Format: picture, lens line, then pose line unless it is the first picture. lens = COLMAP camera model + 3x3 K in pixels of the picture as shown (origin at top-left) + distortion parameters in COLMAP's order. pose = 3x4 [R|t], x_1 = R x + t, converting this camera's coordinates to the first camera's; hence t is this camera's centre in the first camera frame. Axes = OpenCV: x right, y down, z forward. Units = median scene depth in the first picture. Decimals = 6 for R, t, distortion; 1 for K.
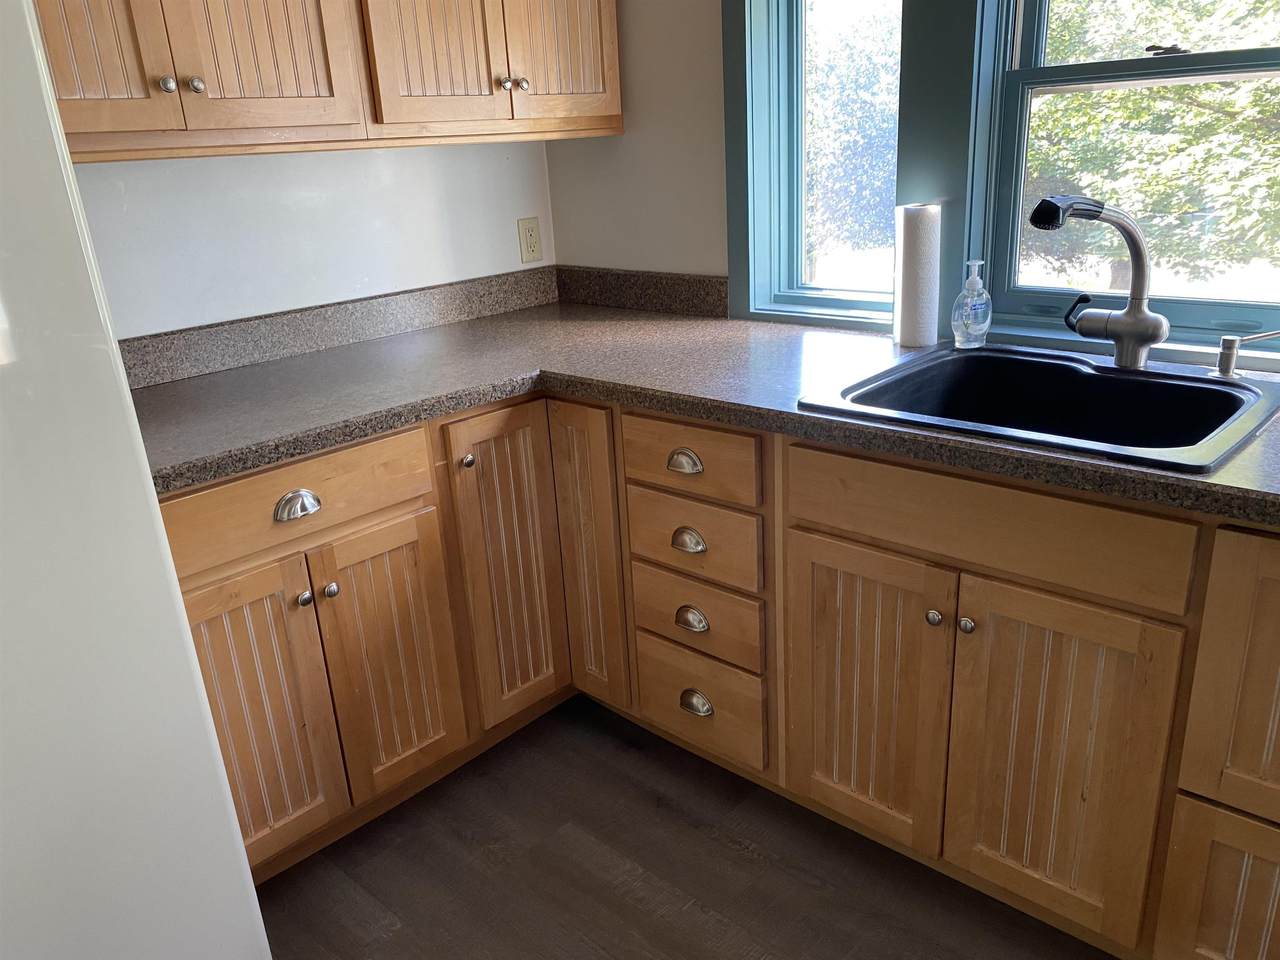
lens RADIAL K [[973.5, 0, 640.0], [0, 973.5, 480.0], [0, 0, 1]] dist [-0.003072, -0.000516]
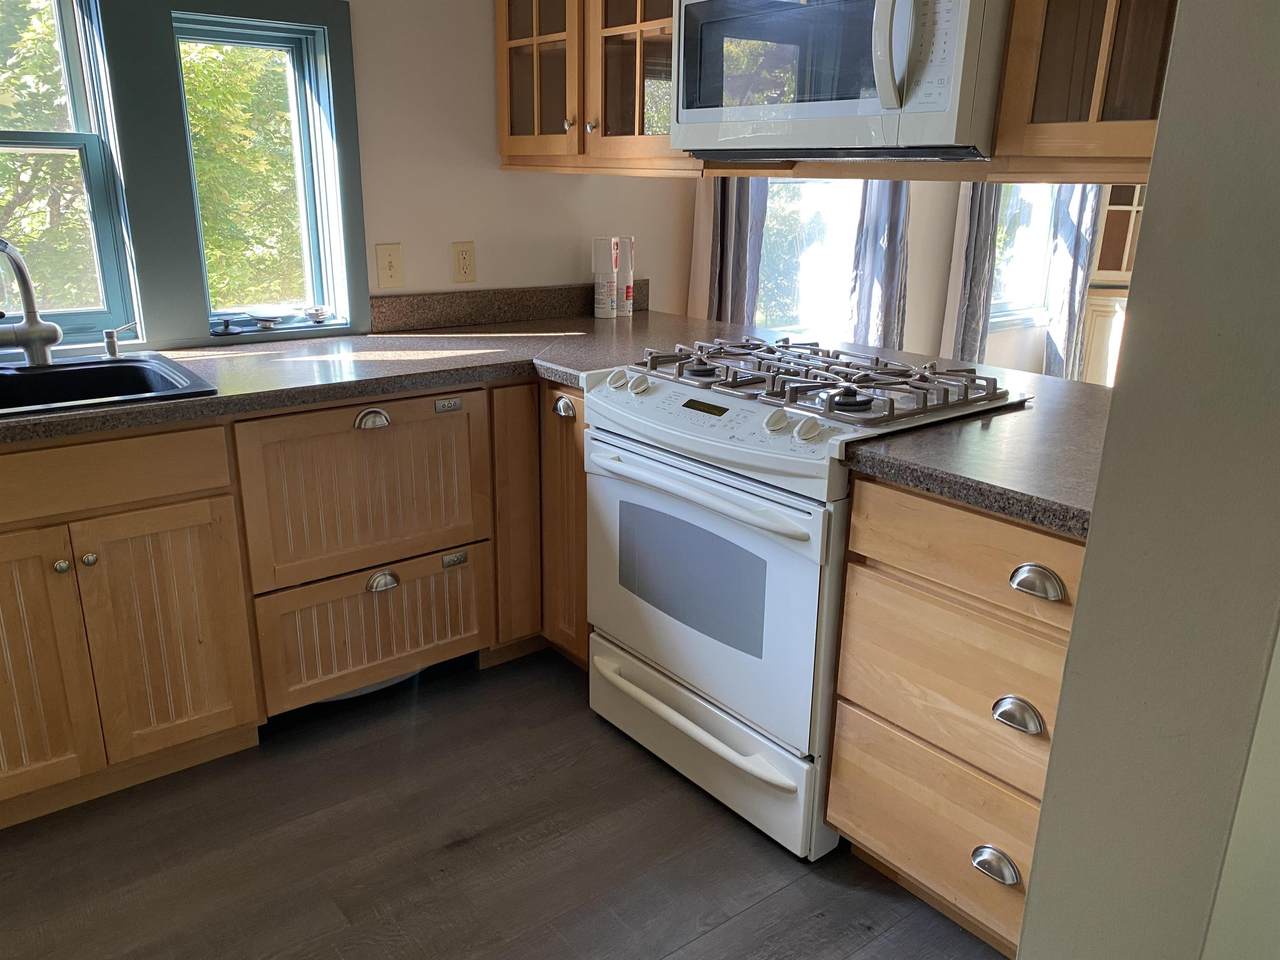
lens RADIAL K [[956.0, 0, 640.0], [0, 956.0, 480.0], [0, 0, 1]] dist [0.007547, -0.001799]
pose [[0.138796, -0.238821, 0.961093, -0.657189], [0.307656, 0.932865, 0.187377, 0.033261], [-0.941320, 0.269679, 0.202953, 0.029507]]
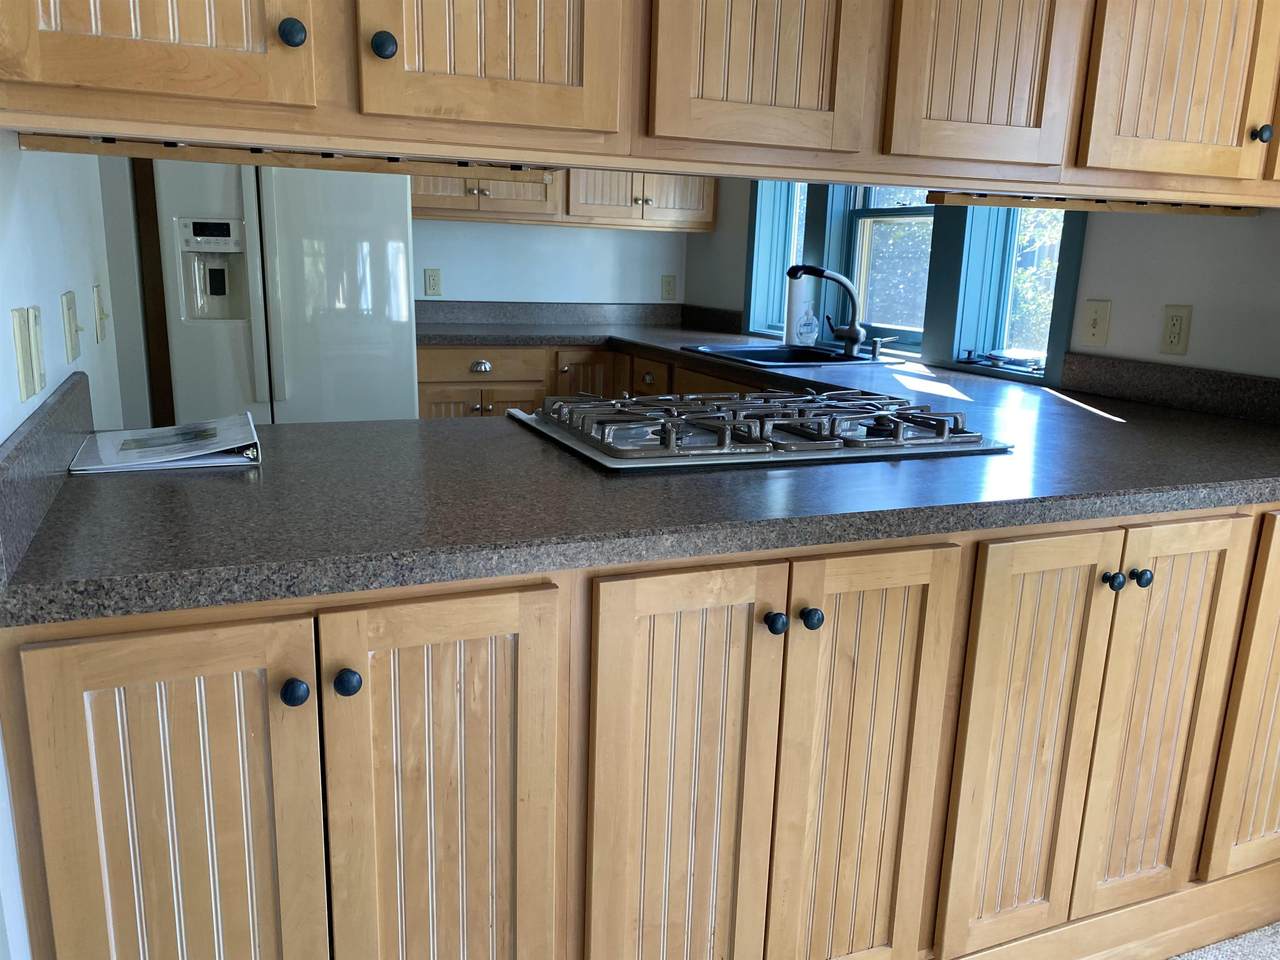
lens RADIAL K [[956.0, 0, 640.0], [0, 956.0, 480.0], [0, 0, 1]] dist [0.007547, -0.001799]
pose [[0.900497, 0.175470, -0.397889, 0.946078], [-0.217796, 0.973932, -0.063406, 0.350506], [0.376391, 0.143756, 0.915240, -0.913863]]
